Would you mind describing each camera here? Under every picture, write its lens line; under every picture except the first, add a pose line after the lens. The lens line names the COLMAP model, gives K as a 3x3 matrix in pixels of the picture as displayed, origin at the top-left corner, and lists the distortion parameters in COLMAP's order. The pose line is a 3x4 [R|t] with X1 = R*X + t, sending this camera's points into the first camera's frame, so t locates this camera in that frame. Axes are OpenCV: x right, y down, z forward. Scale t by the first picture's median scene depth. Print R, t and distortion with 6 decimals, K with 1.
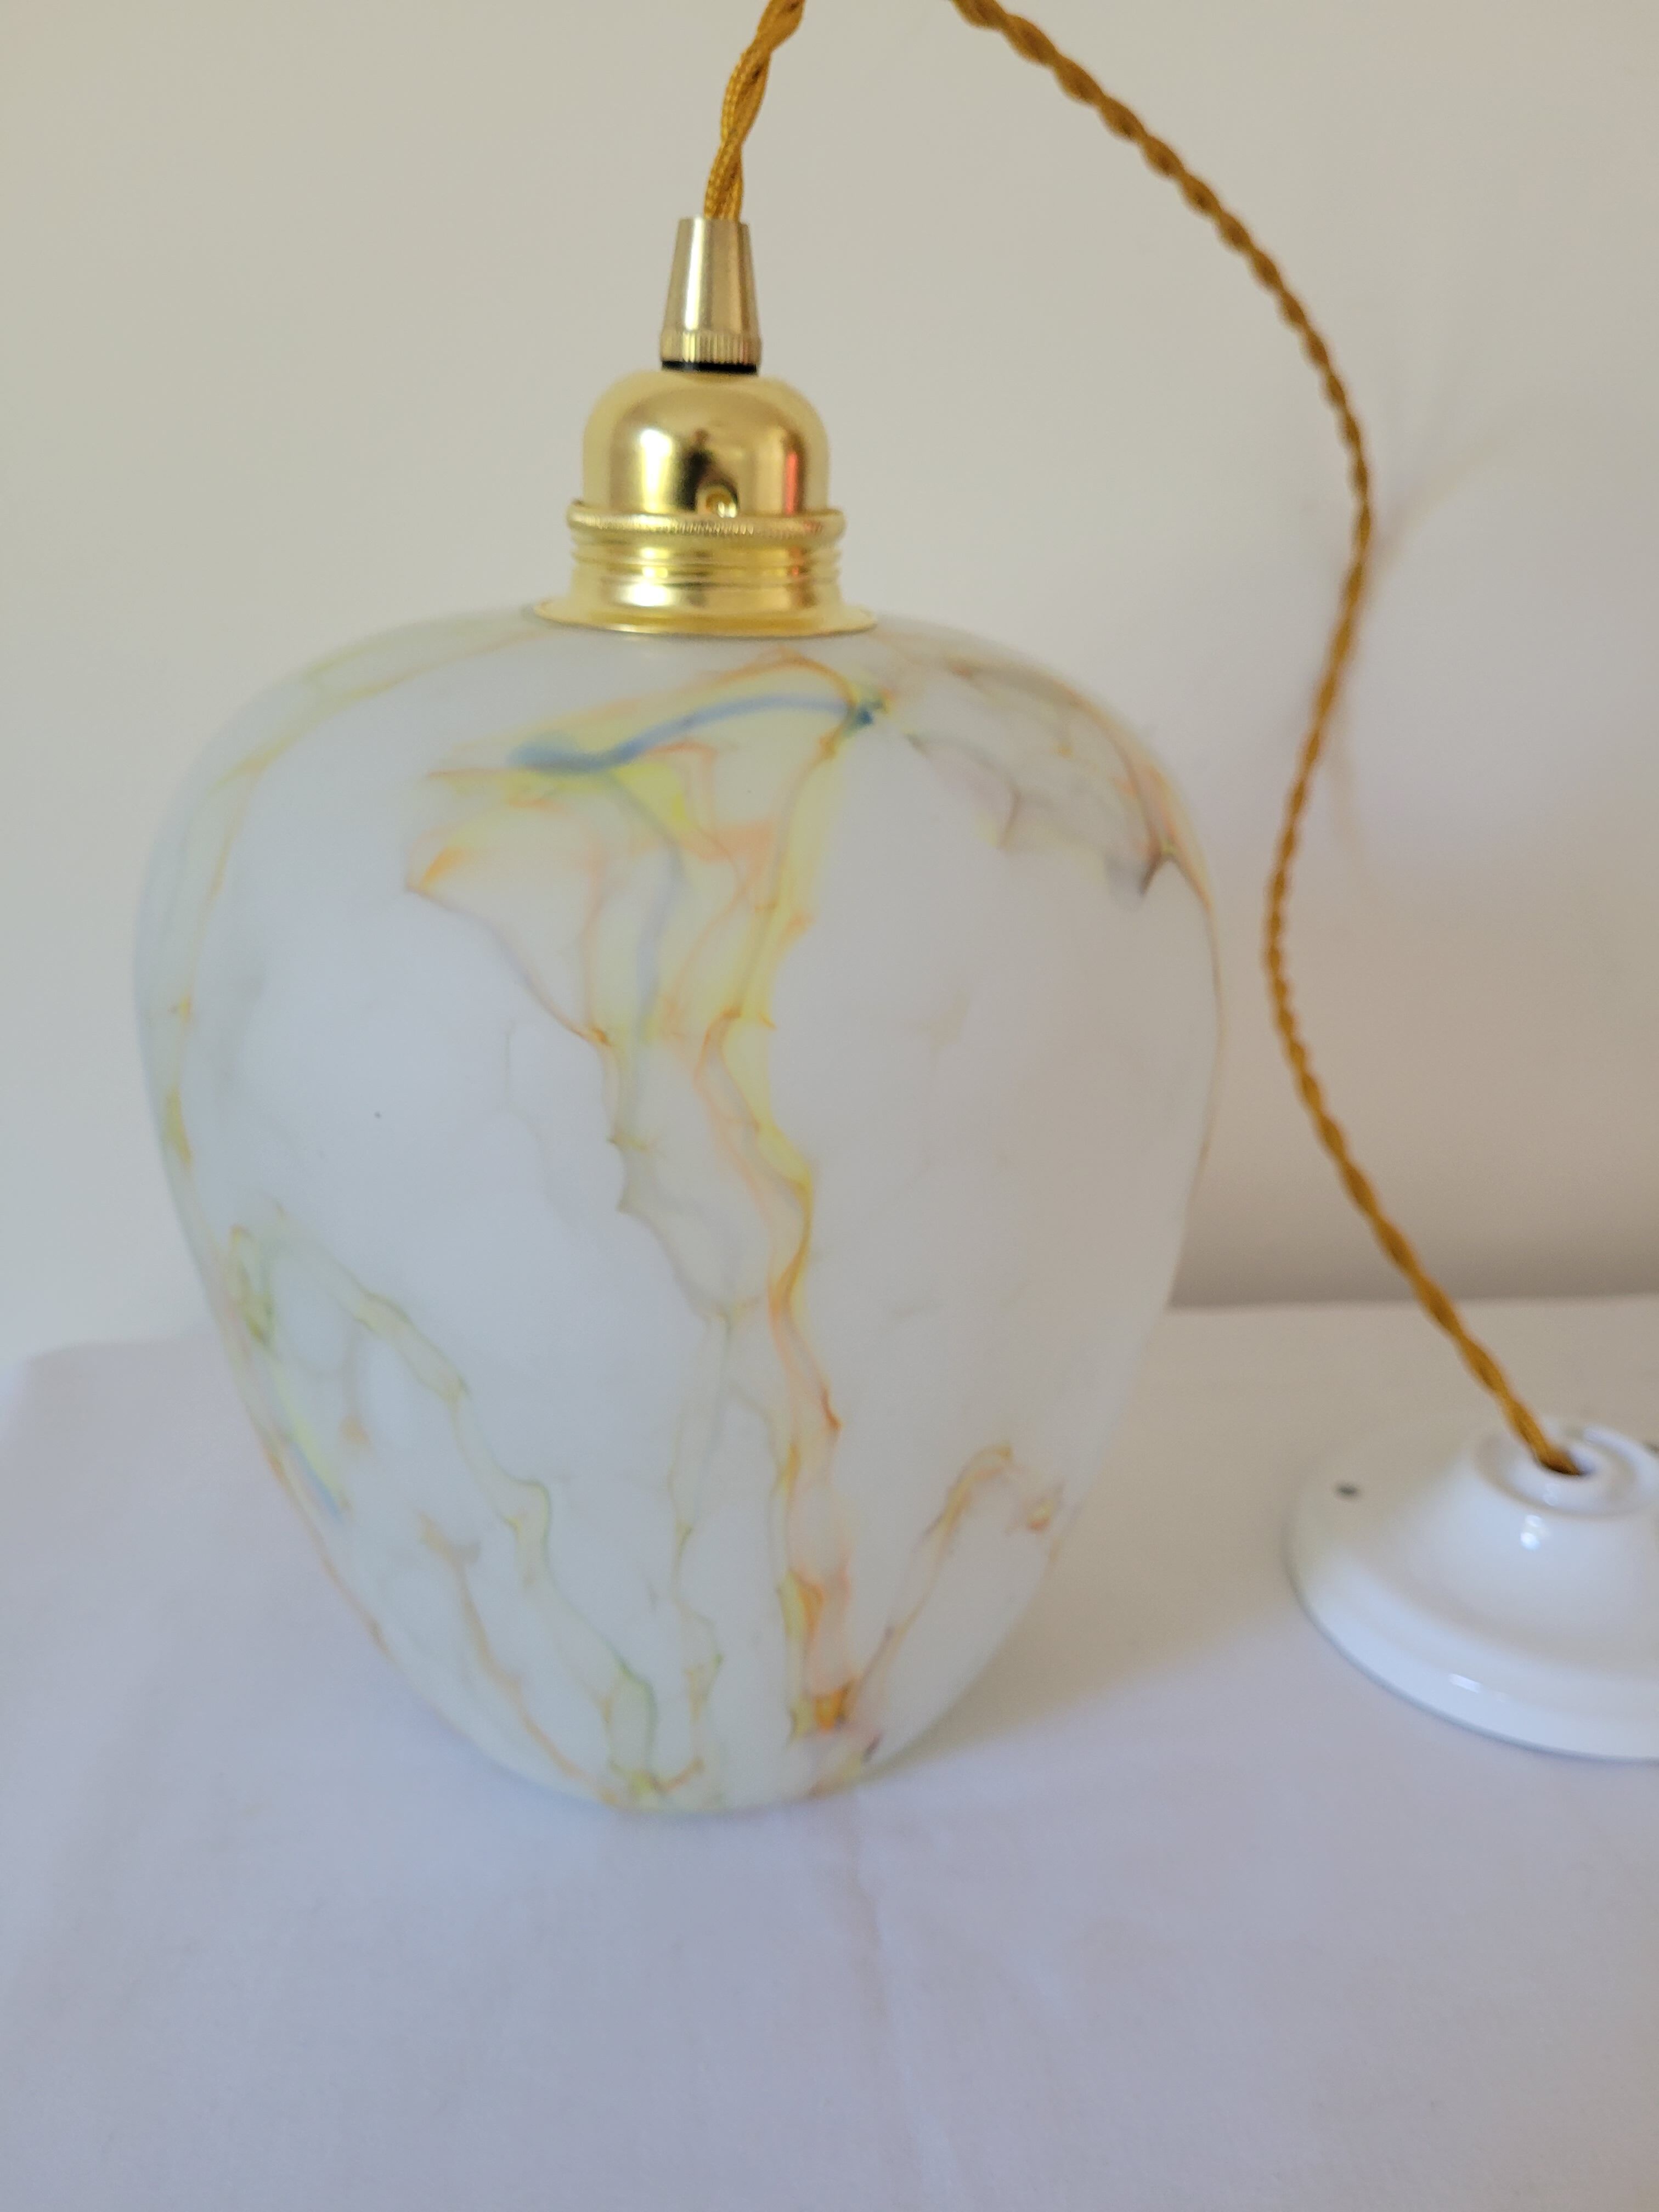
lens RADIAL K [[1639.8, 0, 829.5], [0, 1639.8, 1106.0], [0, 0, 1]] dist [-0.002844, 0.002144]
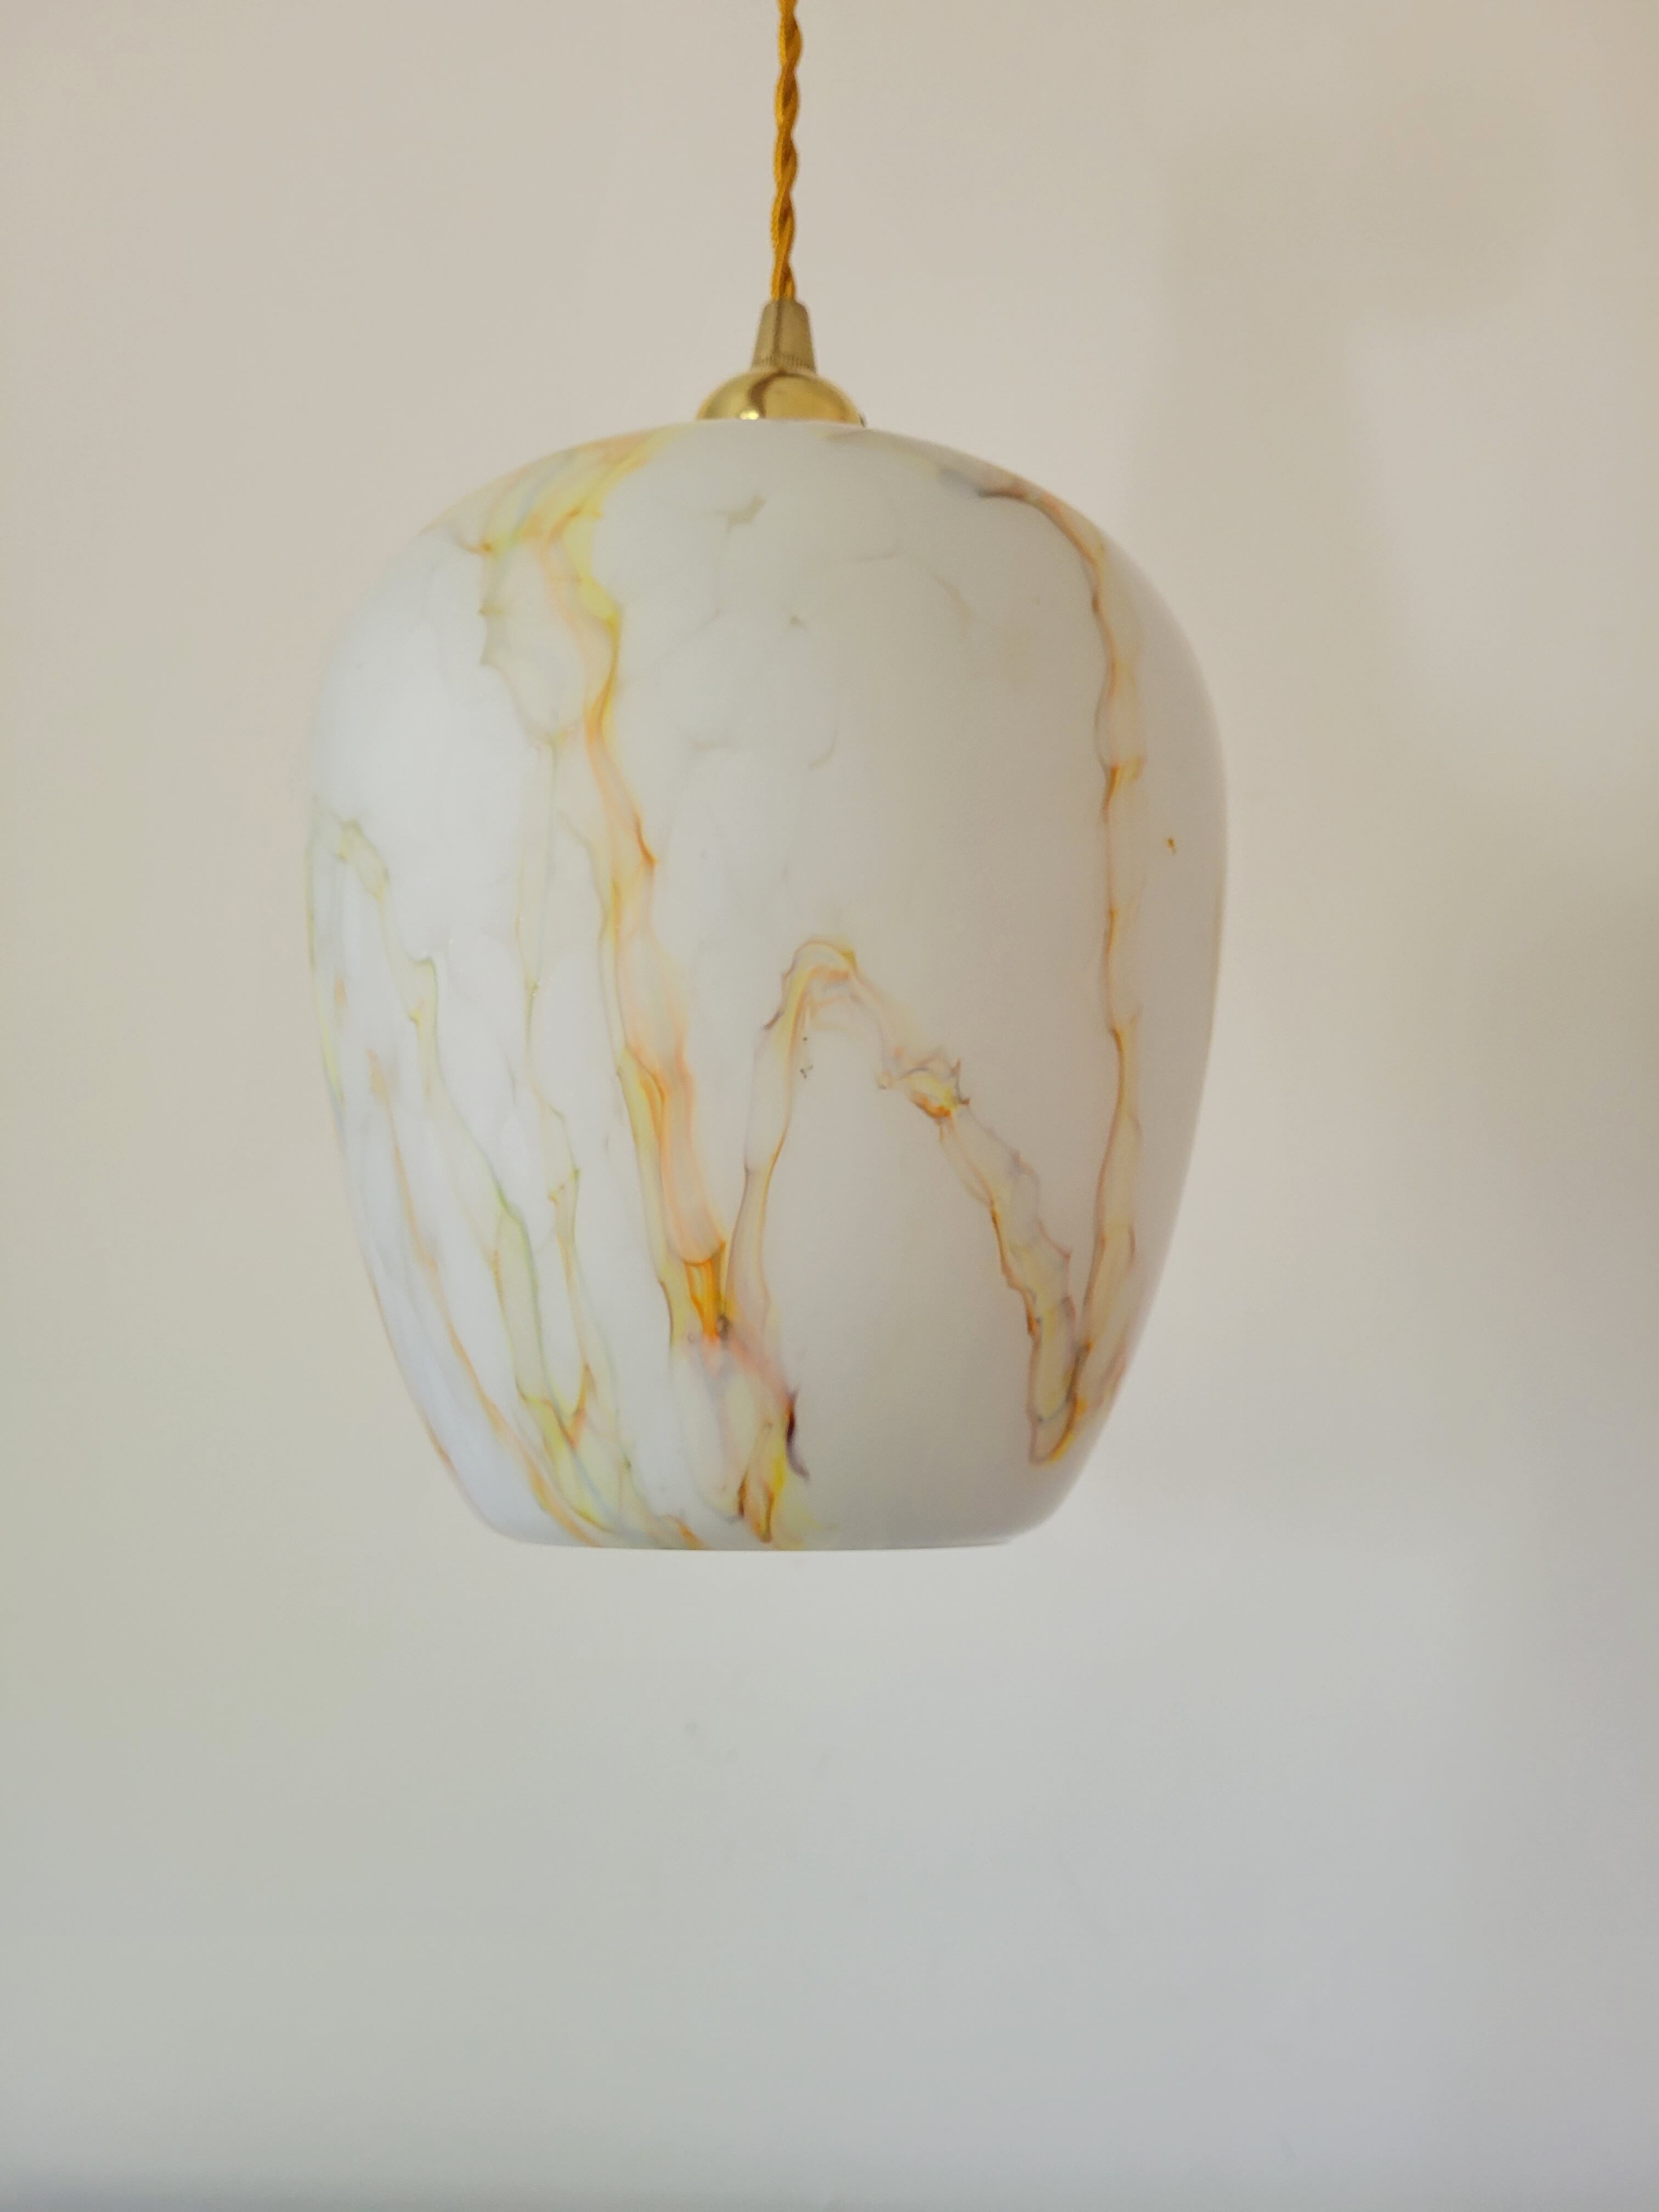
lens RADIAL K [[1639.8, 0, 829.5], [0, 1639.8, 1106.0], [0, 0, 1]] dist [-0.002844, 0.002144]
pose [[0.904824, -0.100611, -0.413727, 0.537041], [-0.133597, 0.855527, -0.500226, 0.847248], [0.404283, 0.507890, 0.760660, 0.286596]]
